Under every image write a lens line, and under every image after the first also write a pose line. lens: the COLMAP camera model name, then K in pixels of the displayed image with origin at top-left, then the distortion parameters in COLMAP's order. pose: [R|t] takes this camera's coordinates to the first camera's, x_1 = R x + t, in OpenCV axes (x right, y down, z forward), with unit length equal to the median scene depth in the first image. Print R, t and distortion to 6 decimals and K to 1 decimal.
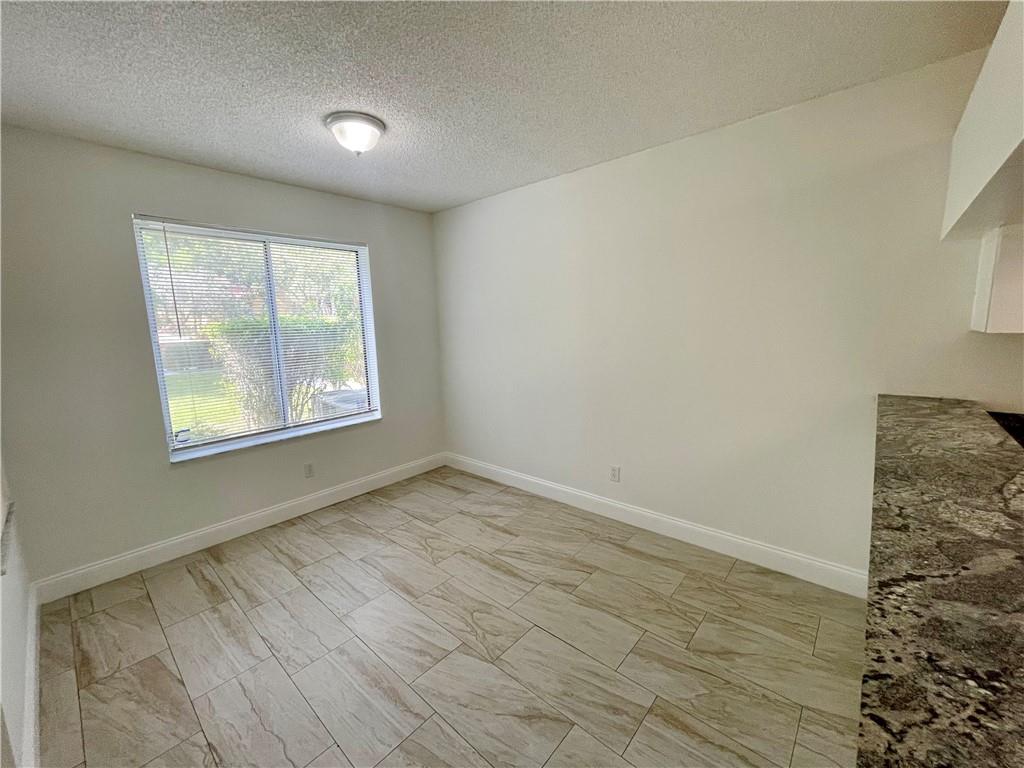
lens RADIAL K [[415.1, 0, 507.7], [0, 415.1, 384.9], [0, 0, 1]] dist [-0.000371, 0.000503]
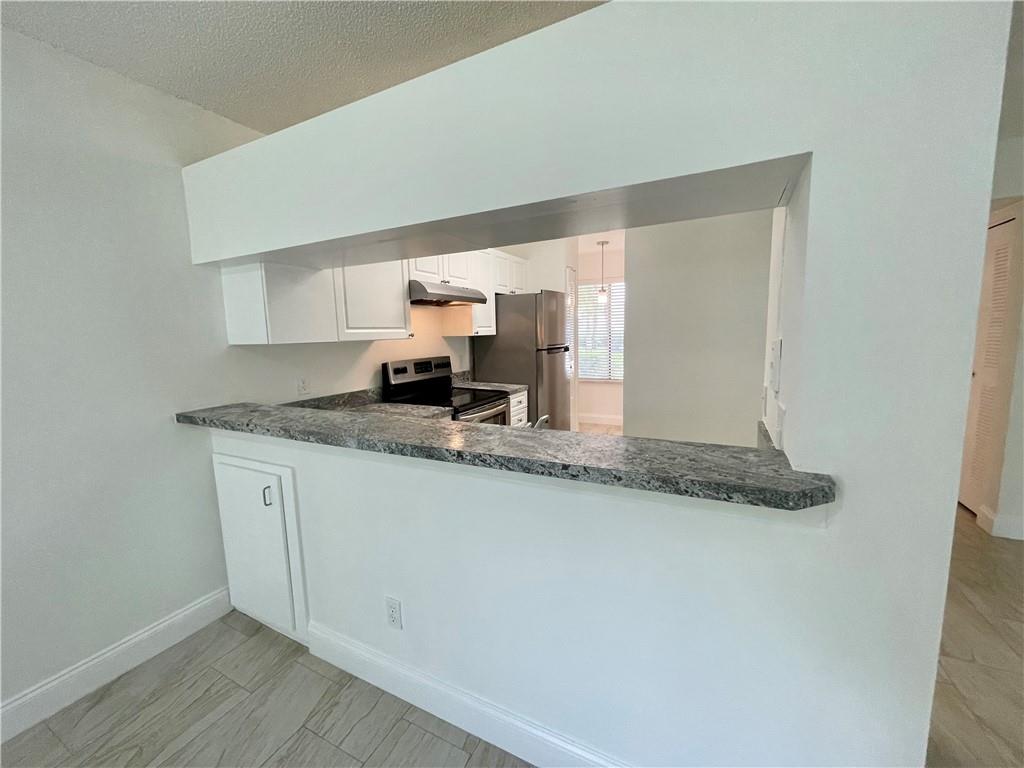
lens RADIAL K [[415.1, 0, 506.4], [0, 415.1, 385.4], [0, 0, 1]] dist [-0.000371, 0.000503]
pose [[-0.244110, -0.086544, 0.965878, -0.215901], [0.180098, 0.974637, 0.132845, -0.032486], [-0.952877, 0.206381, -0.222332, 0.484588]]
